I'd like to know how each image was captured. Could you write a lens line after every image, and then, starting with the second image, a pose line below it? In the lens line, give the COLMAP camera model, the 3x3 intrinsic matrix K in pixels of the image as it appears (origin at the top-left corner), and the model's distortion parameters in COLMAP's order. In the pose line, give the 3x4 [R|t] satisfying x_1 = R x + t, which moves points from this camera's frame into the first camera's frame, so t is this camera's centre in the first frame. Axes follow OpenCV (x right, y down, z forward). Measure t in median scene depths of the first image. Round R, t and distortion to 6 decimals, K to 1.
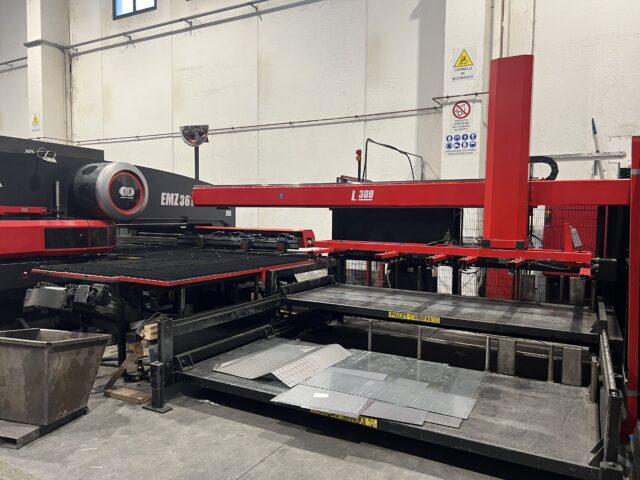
lens RADIAL K [[486.3, 0, 320.0], [0, 486.3, 240.0], [0, 0, 1]] dist [0.007750, 0.002757]
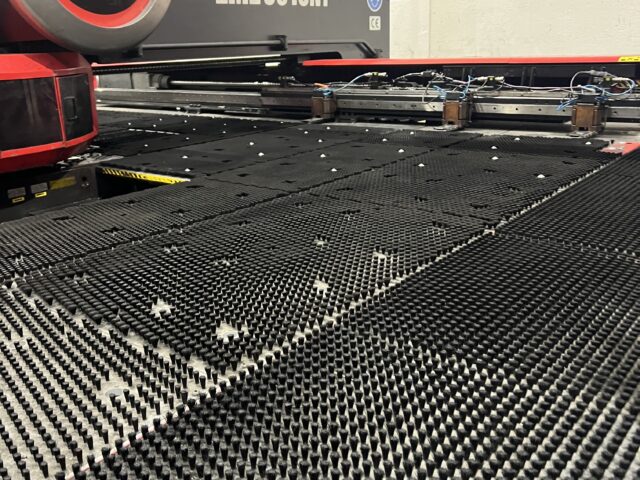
lens RADIAL K [[486.3, 0, 320.0], [0, 486.3, 240.0], [0, 0, 1]] dist [0.007750, 0.002757]
pose [[0.993072, -0.004095, -0.117433, -0.202200], [0.042184, 0.945196, 0.323766, -0.018831], [0.109671, -0.326477, 0.938821, 0.597995]]
